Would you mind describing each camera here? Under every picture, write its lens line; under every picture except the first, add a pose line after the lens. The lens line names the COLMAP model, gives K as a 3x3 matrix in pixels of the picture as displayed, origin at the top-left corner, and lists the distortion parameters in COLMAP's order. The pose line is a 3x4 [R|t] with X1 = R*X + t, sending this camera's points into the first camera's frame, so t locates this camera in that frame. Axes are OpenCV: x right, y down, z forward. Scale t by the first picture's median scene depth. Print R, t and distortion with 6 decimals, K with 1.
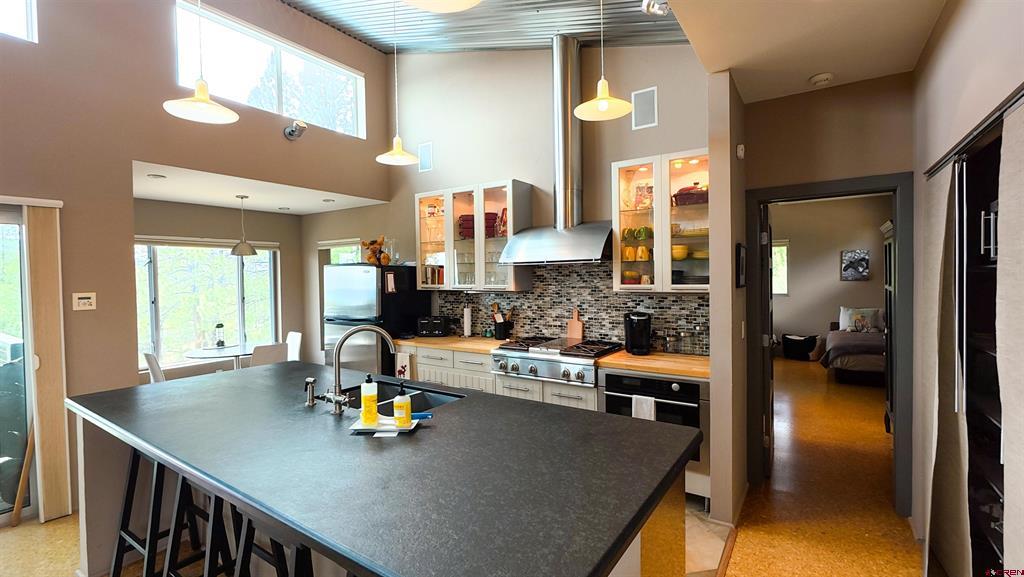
lens RADIAL K [[441.9, 0, 512.0], [0, 441.9, 288.5], [0, 0, 1]] dist [-0.000535, -0.000140]
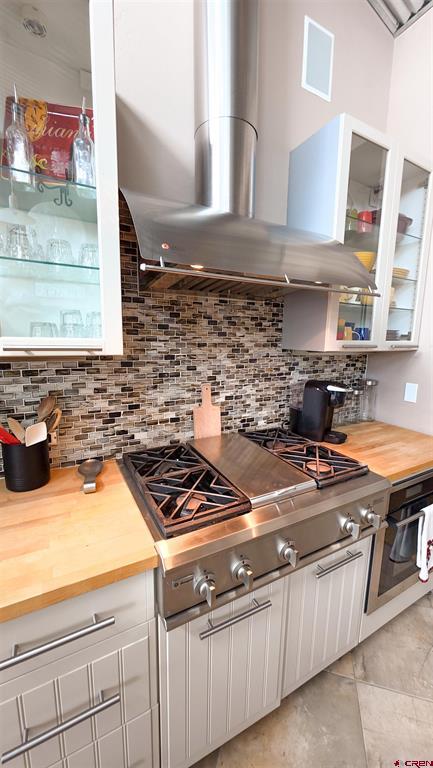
lens RADIAL K [[306.7, 0, 216.5], [0, 306.7, 384.0], [0, 0, 1]] dist [-0.000404, -0.000274]
pose [[0.451870, -0.118279, 0.884208, -0.183712], [0.000593, 0.991211, 0.132290, -0.004557], [-0.892084, -0.059253, 0.447969, 0.793811]]
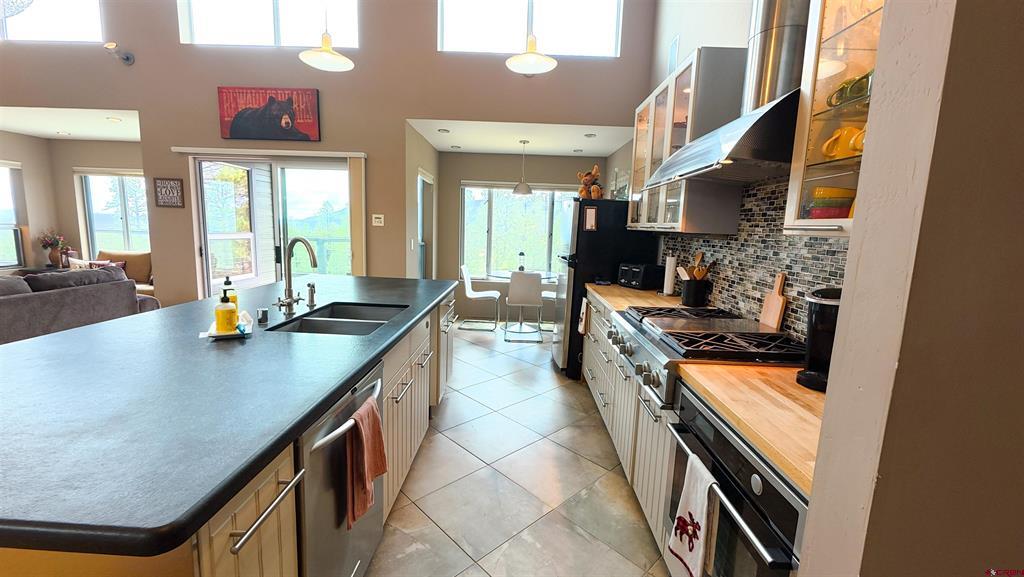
lens RADIAL K [[409.0, 0, 515.7], [0, 409.0, 284.7], [0, 0, 1]] dist [-0.000404, -0.000274]
pose [[0.552538, 0.153851, -0.819166, 0.361136], [-0.069230, 0.987892, 0.138843, 0.014990], [0.830608, -0.020005, 0.556498, 0.450048]]
